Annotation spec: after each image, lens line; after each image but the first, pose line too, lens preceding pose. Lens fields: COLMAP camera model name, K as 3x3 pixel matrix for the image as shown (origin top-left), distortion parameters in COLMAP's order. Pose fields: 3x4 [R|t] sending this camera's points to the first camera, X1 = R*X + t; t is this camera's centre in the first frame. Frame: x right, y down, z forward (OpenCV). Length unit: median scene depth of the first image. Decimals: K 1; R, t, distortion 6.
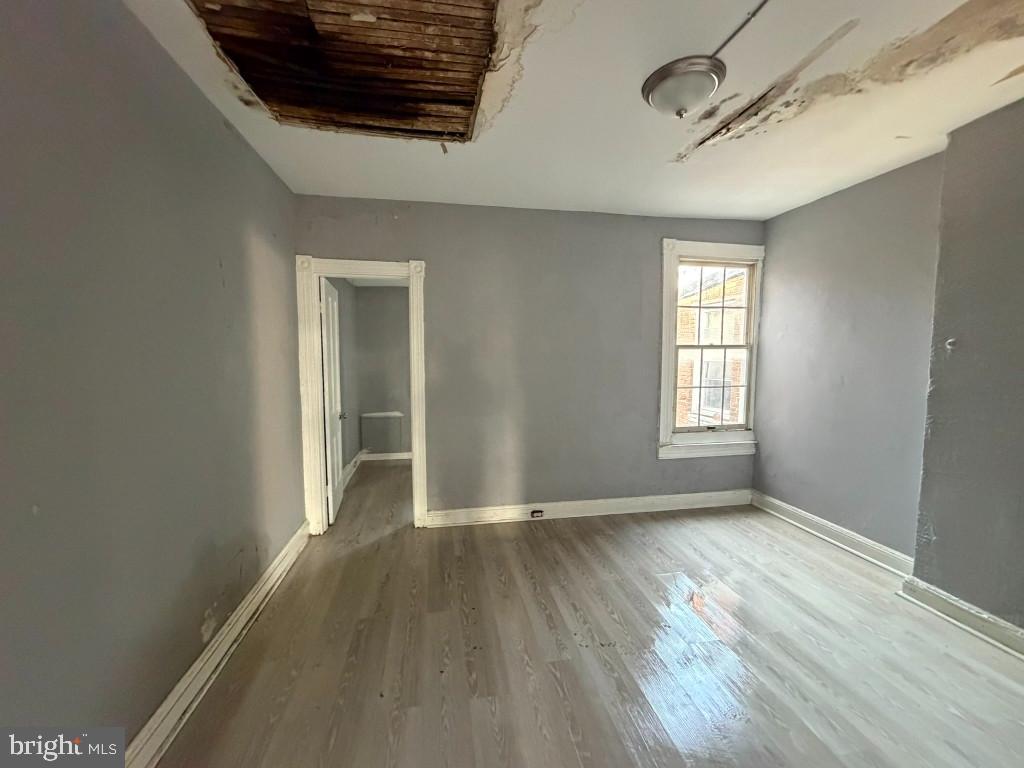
lens RADIAL K [[407.0, 0, 512.0], [0, 407.0, 384.0], [0, 0, 1]] dist [-0.000218, 0.000208]
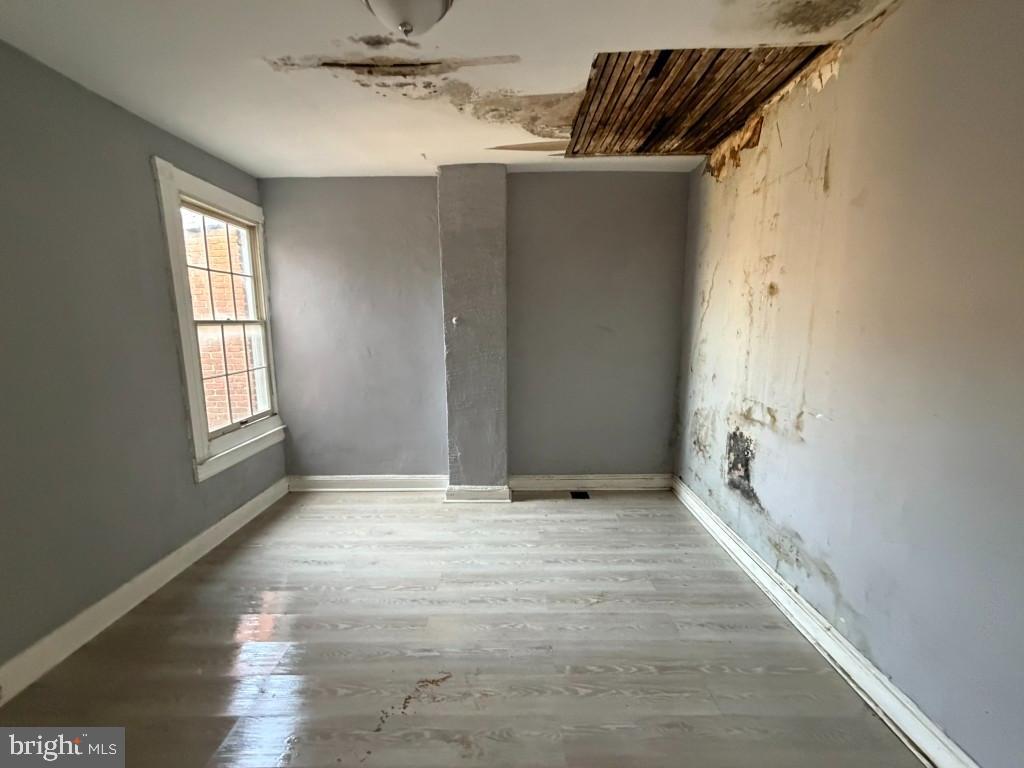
lens RADIAL K [[407.0, 0, 512.0], [0, 407.0, 384.0], [0, 0, 1]] dist [-0.000218, 0.000208]
pose [[0.200451, -0.150060, 0.968143, -0.203269], [0.090257, 0.986826, 0.134269, -0.032968], [-0.975537, 0.060468, 0.211355, 0.327173]]
